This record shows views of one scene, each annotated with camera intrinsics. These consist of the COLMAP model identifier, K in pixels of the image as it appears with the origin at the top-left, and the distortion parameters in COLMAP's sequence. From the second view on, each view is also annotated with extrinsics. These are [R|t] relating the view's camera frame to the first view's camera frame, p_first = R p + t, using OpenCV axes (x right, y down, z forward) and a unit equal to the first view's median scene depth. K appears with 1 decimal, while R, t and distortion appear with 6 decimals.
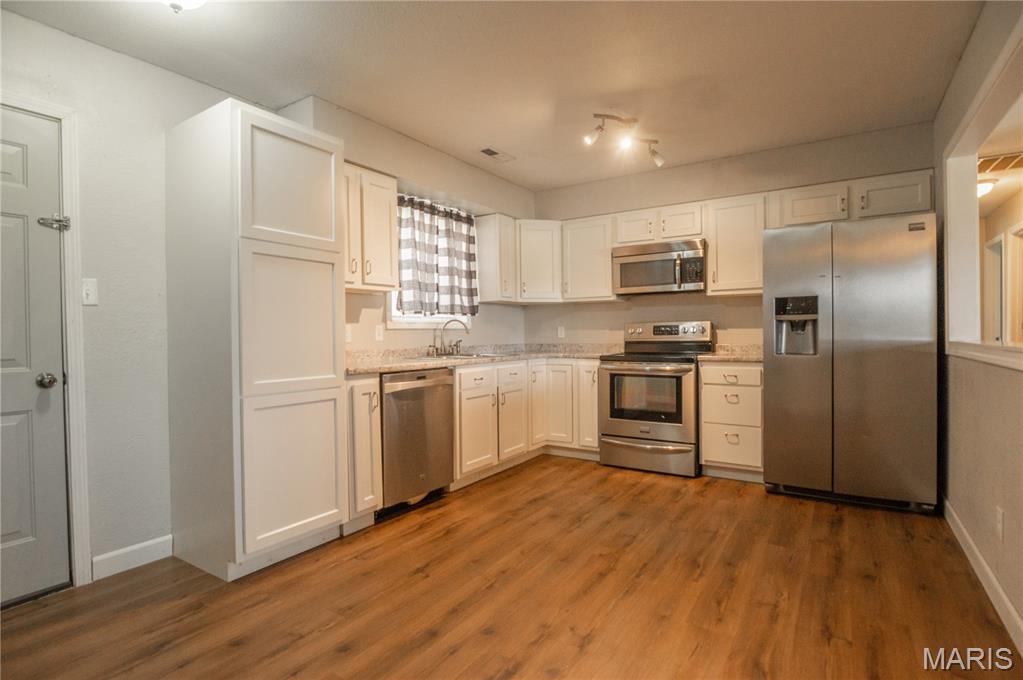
lens RADIAL K [[515.3, 0, 511.5], [0, 515.3, 340.0], [0, 0, 1]] dist [-0.027109, -0.000436]
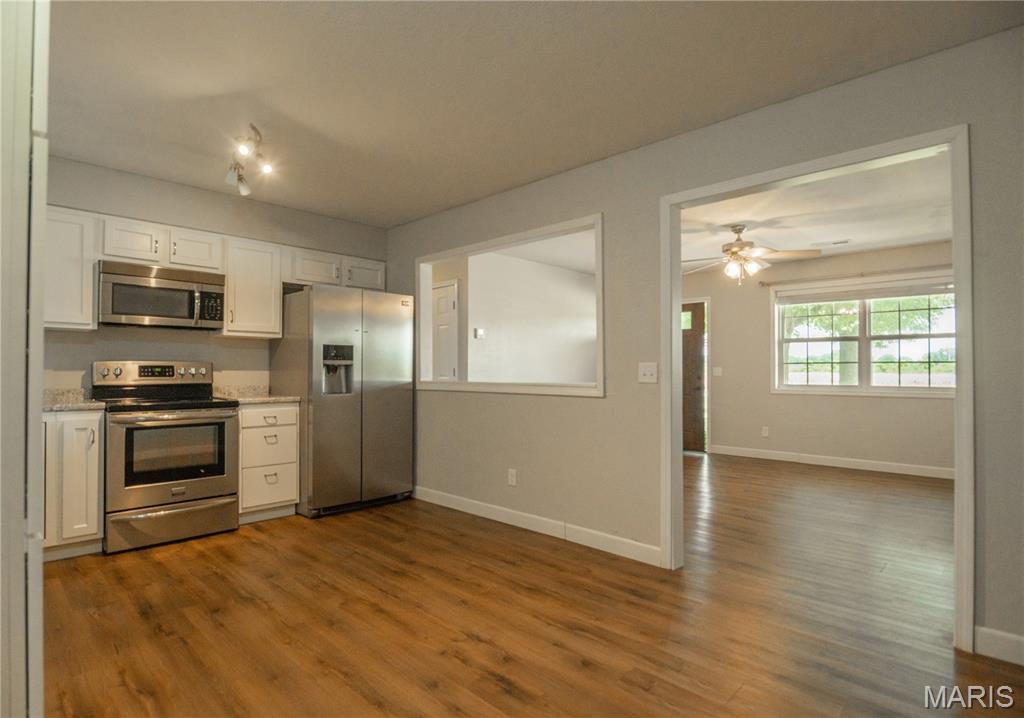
lens RADIAL K [[522.7, 0, 512.0], [0, 522.7, 359.0], [0, 0, 1]] dist [-0.012551, 0.000020]
pose [[0.182952, 0.033554, 0.982549, -0.572336], [0.008971, 0.999319, -0.035797, -0.004867], [-0.983081, 0.015363, 0.182527, 0.377559]]
